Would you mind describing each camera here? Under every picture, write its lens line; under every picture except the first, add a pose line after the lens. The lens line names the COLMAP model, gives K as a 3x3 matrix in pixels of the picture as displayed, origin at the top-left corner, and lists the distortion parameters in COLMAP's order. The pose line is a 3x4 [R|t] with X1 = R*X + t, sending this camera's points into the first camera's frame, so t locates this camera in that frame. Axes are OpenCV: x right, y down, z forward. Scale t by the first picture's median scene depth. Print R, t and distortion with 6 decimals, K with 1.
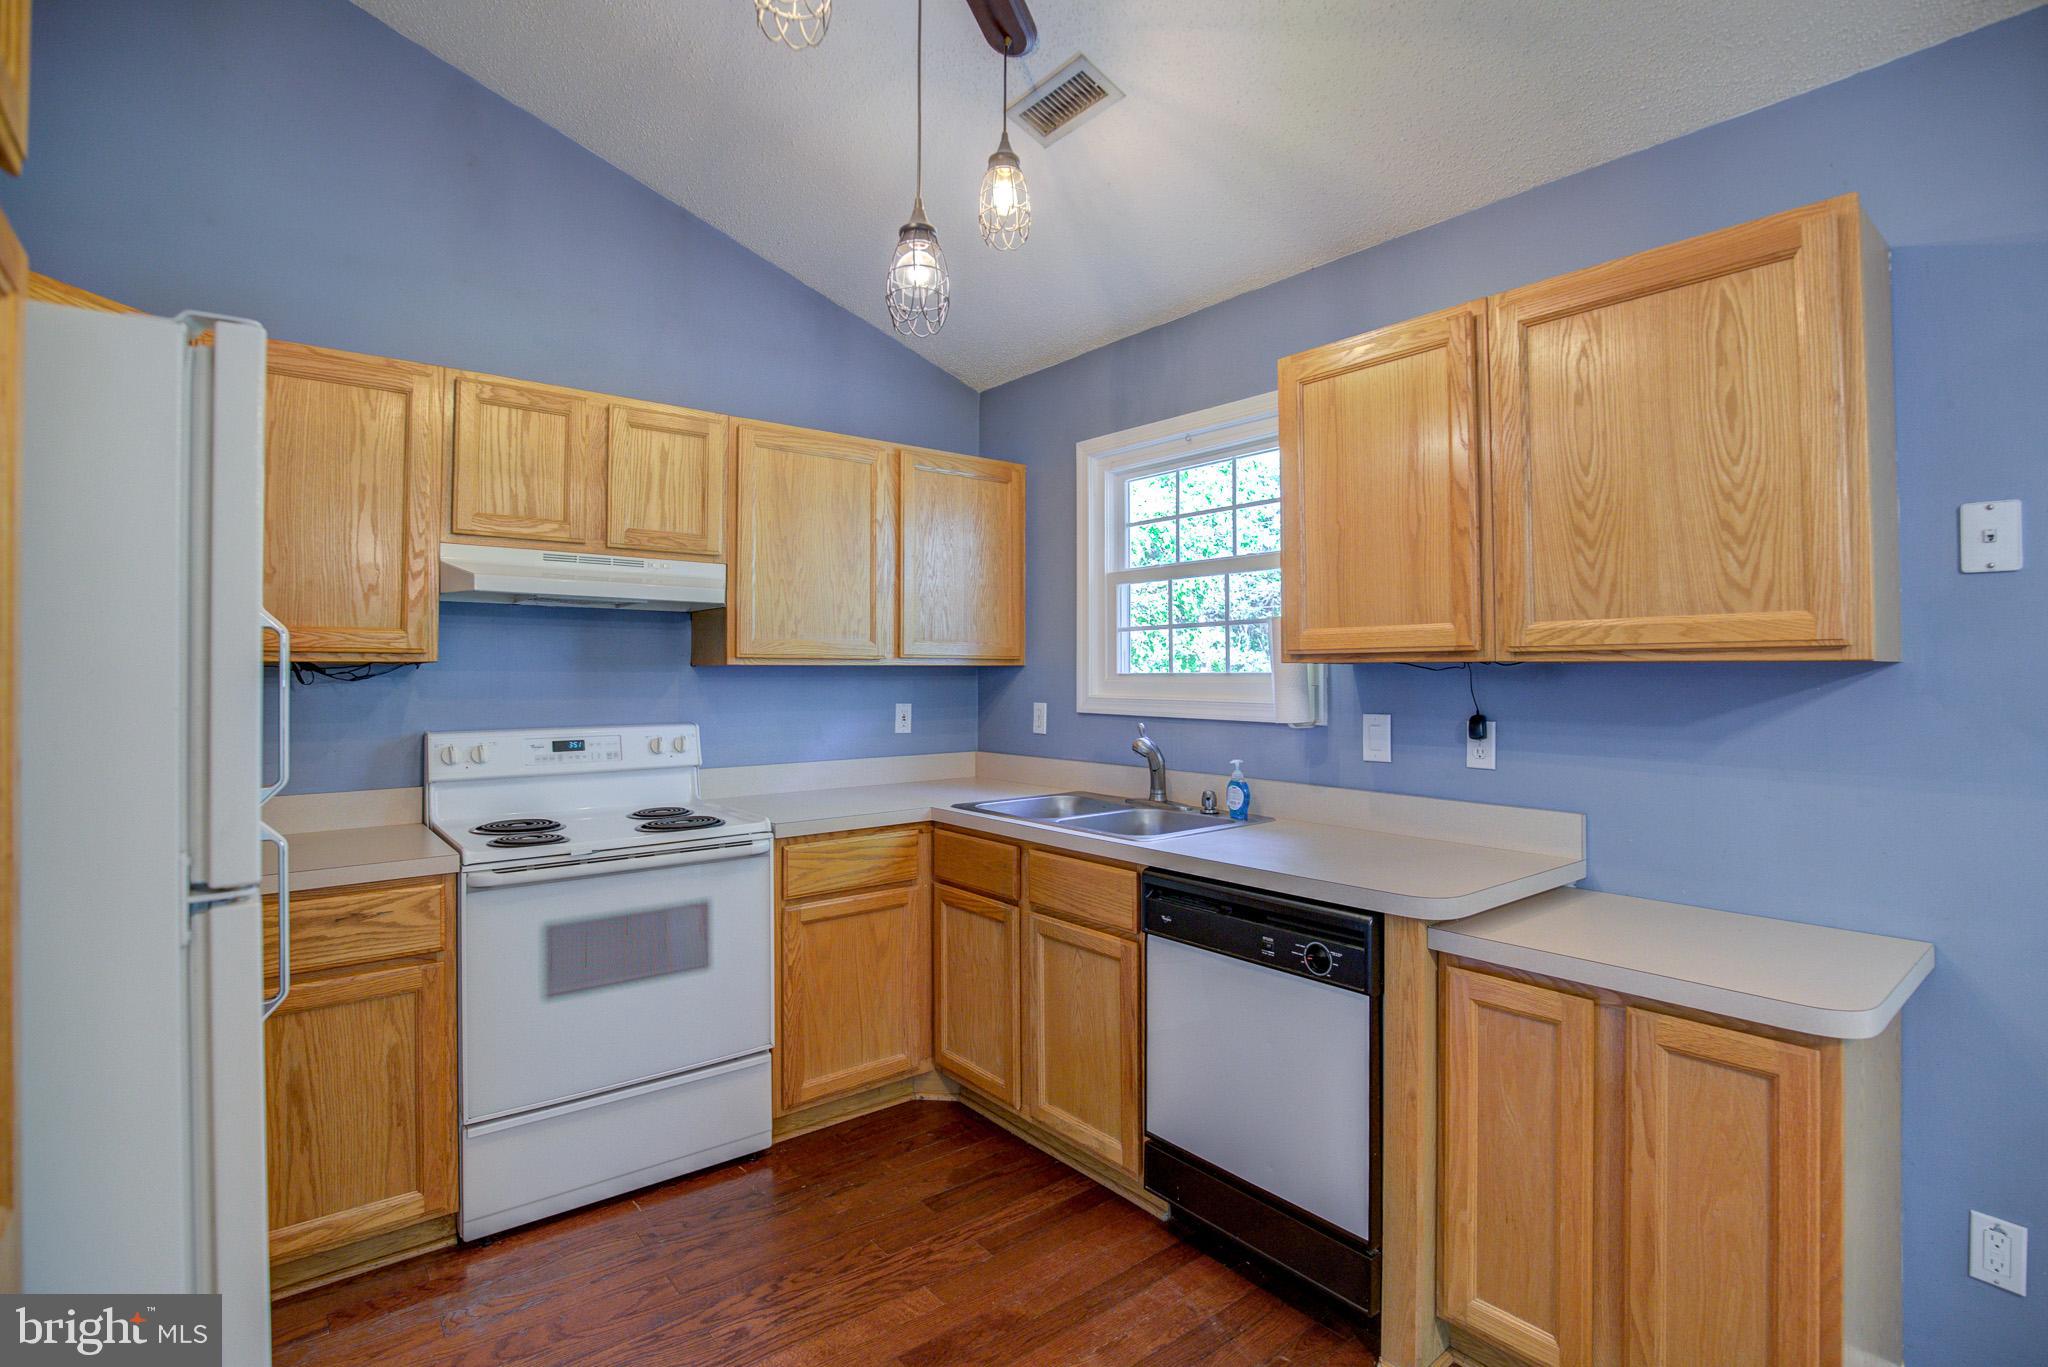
lens RADIAL K [[968.9, 0, 1029.1], [0, 968.9, 646.9], [0, 0, 1]] dist [-0.029196, 0.000478]
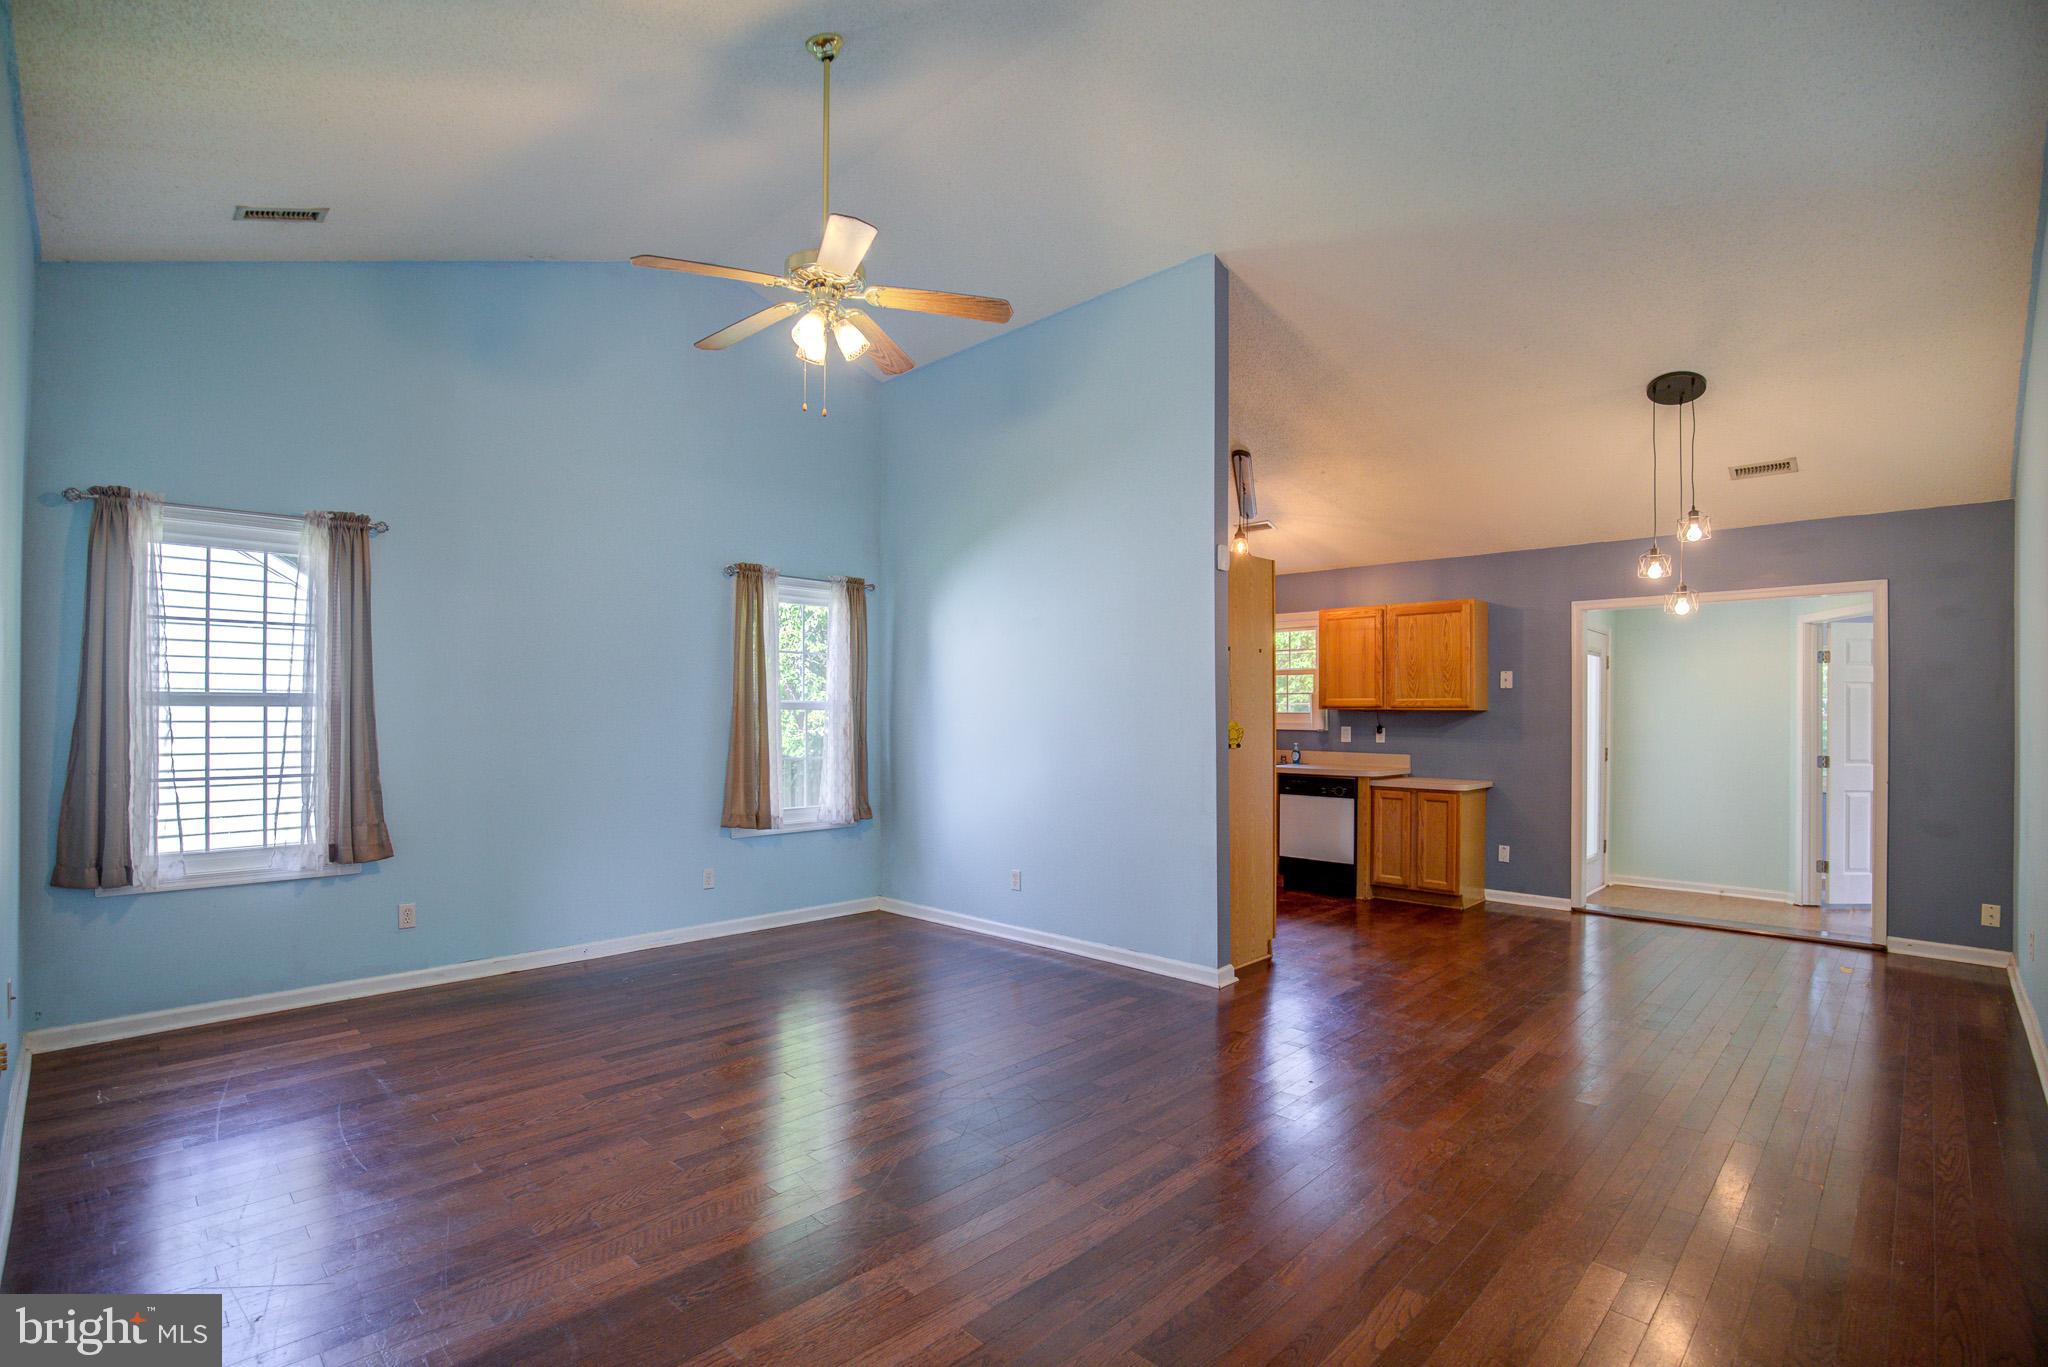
lens RADIAL K [[945.9, 0, 1020.0], [0, 945.9, 706.5], [0, 0, 1]] dist [-0.026974, 0.000134]
pose [[0.993816, 0.005997, 0.110875, -0.974070], [-0.008350, 0.999749, 0.020768, -0.044337], [-0.110723, -0.021565, 0.993617, -1.801924]]
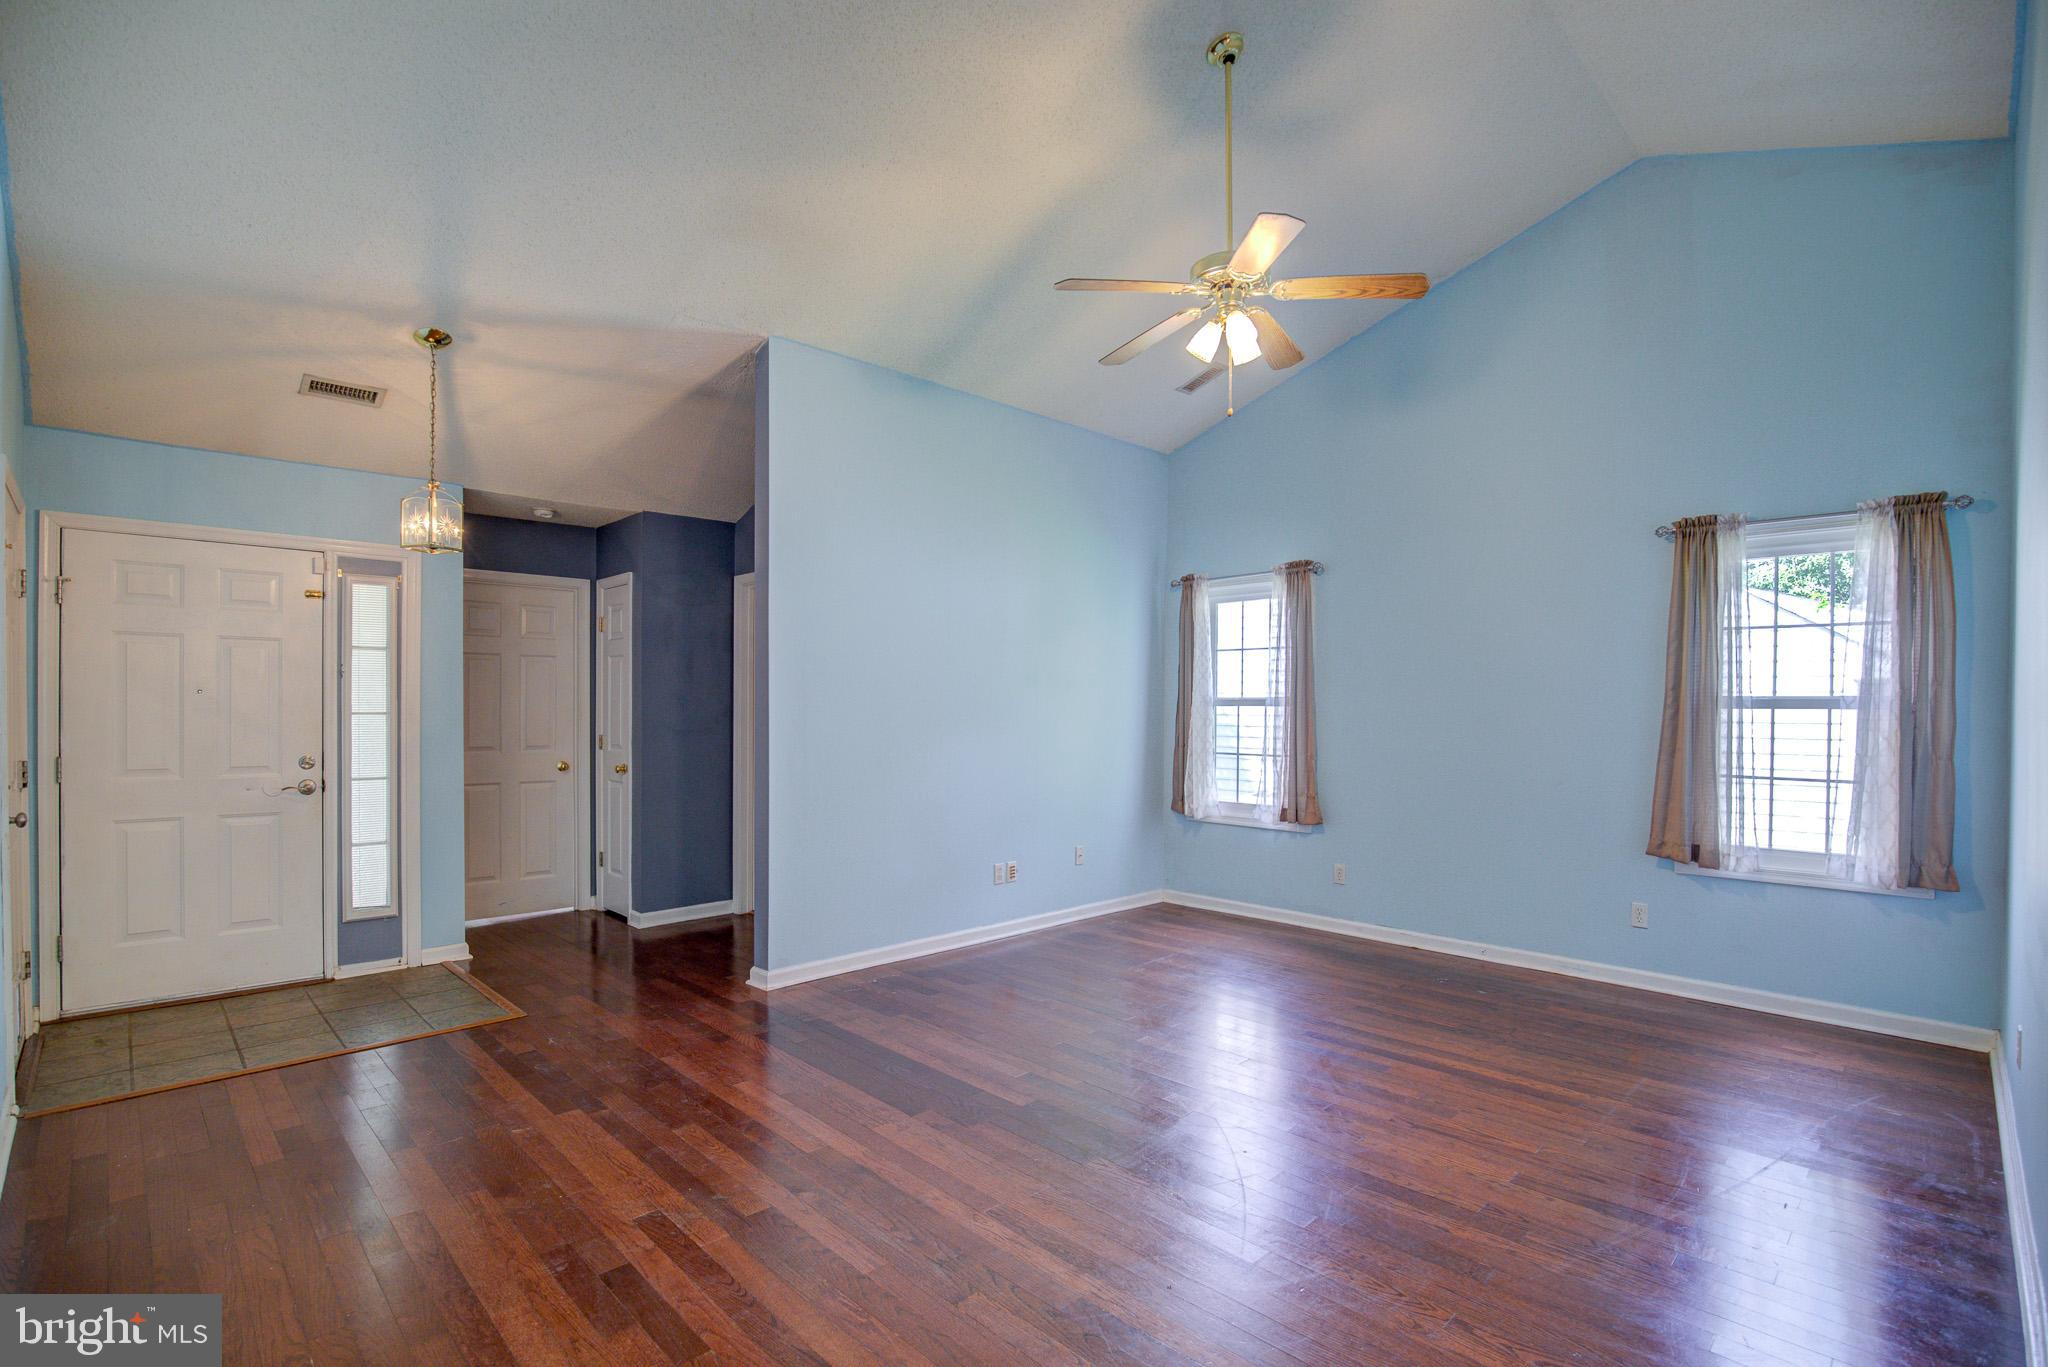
lens RADIAL K [[945.3, 0, 1027.6], [0, 945.3, 720.9], [0, 0, 1]] dist [-0.030791, -0.000050]
pose [[0.098128, 0.015739, -0.995049, 0.179705], [0.020185, 0.999638, 0.017802, -0.017691], [0.994969, -0.021832, 0.097775, -0.885390]]
